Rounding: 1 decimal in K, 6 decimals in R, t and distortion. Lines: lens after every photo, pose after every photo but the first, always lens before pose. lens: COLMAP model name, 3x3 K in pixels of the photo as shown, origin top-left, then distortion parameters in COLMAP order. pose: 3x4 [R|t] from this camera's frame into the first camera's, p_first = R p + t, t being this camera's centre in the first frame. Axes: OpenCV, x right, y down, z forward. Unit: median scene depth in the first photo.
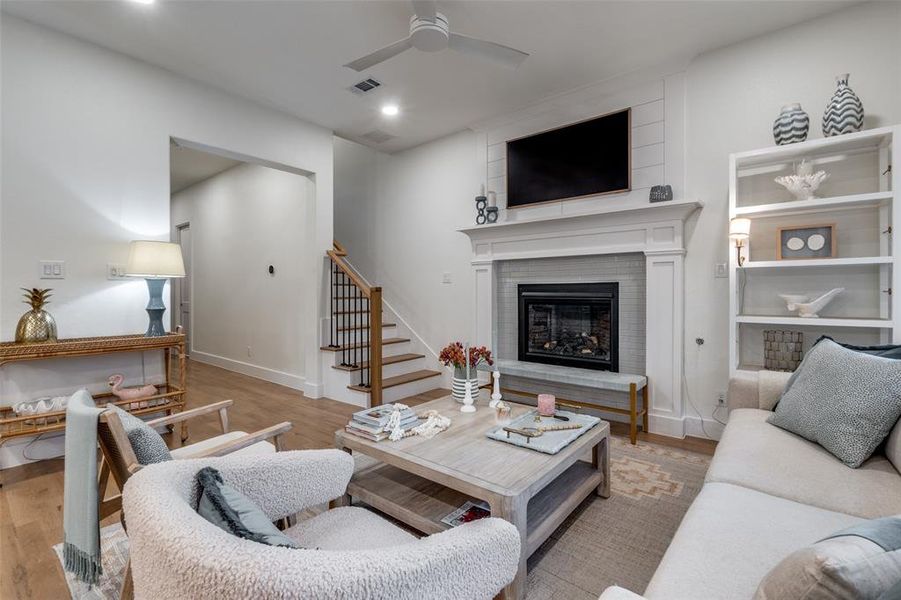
lens RADIAL K [[402.4, 0, 454.0], [0, 402.4, 292.6], [0, 0, 1]] dist [-0.002275, 0.000962]
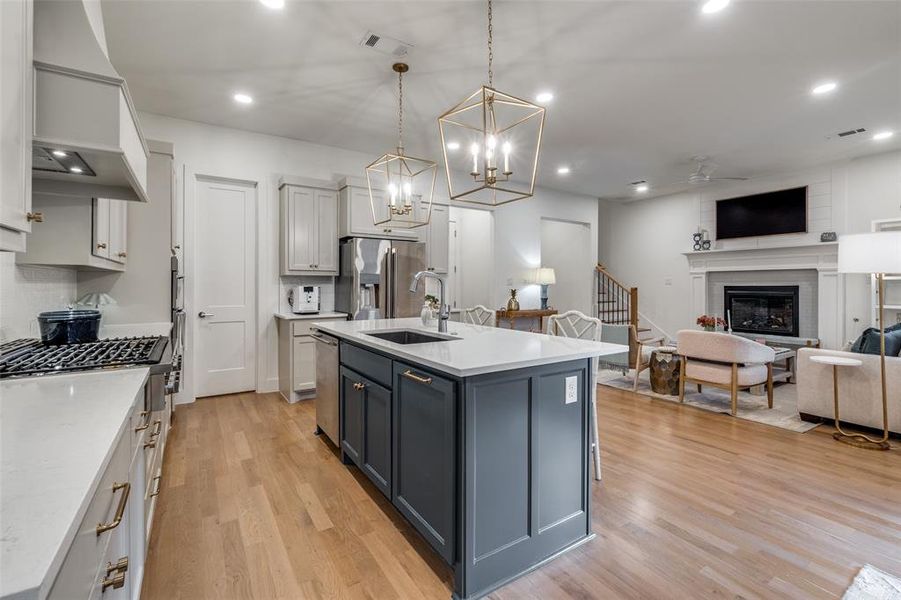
lens RADIAL K [[402.4, 0, 447.2], [0, 402.4, 285.6], [0, 0, 1]] dist [-0.002275, 0.000962]
pose [[0.952028, 0.000830, -0.306011, -0.510982], [-0.001730, 0.999995, -0.002669, -0.019504], [0.306007, 0.003070, 0.952024, -1.128188]]
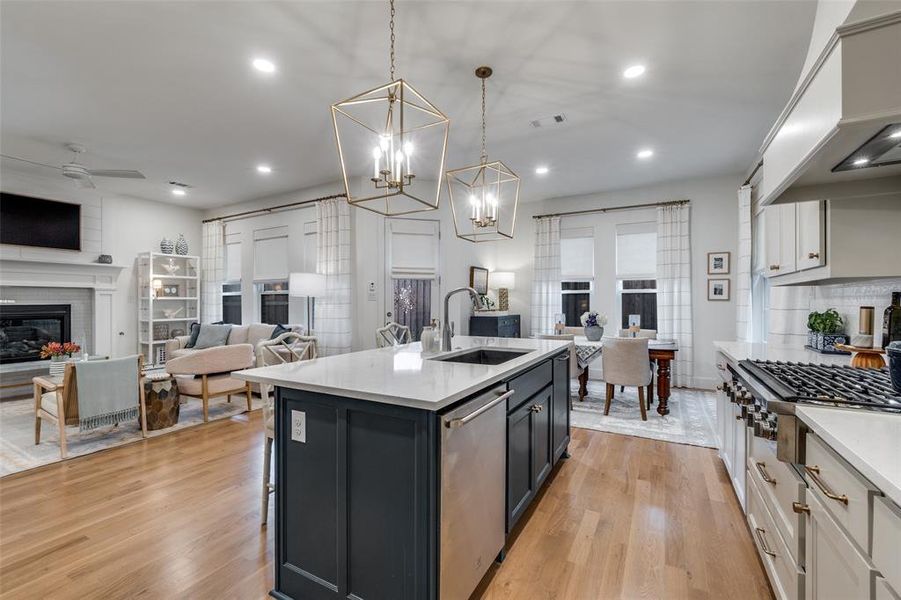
lens RADIAL K [[388.4, 0, 443.6], [0, 388.4, 303.6], [0, 0, 1]] dist [-0.007939, 0.001290]
pose [[-0.173846, -0.000126, 0.984773, -1.472391], [0.007654, 0.999970, 0.001479, -0.019857], [-0.984743, 0.007795, -0.173839, -0.251051]]
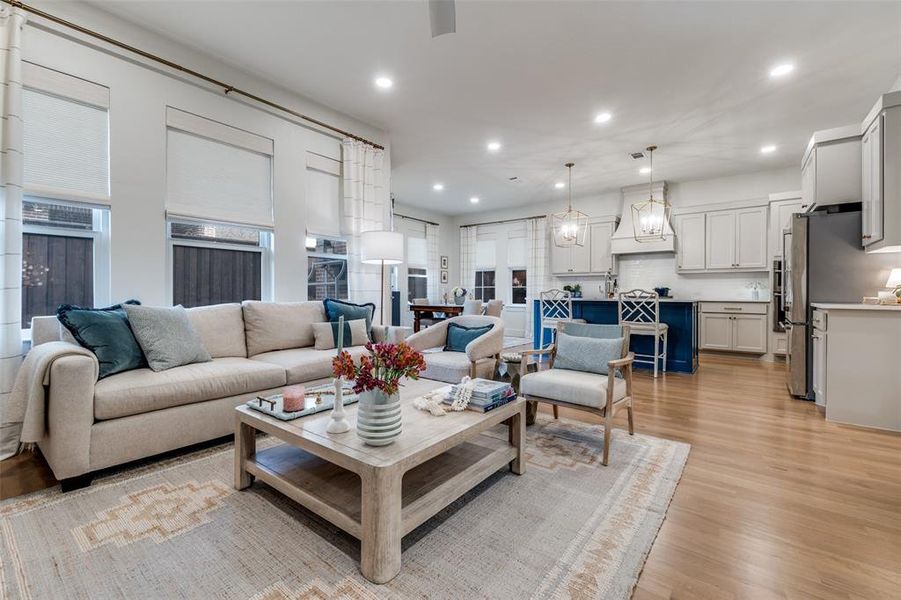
lens RADIAL K [[388.4, 0, 450.0], [0, 388.4, 292.9], [0, 0, 1]] dist [-0.007939, 0.001290]
pose [[-0.999270, -0.000798, -0.038198, -0.043192], [-0.000927, 0.999994, 0.003344, 0.041591], [0.038195, 0.003377, -0.999265, 1.235763]]
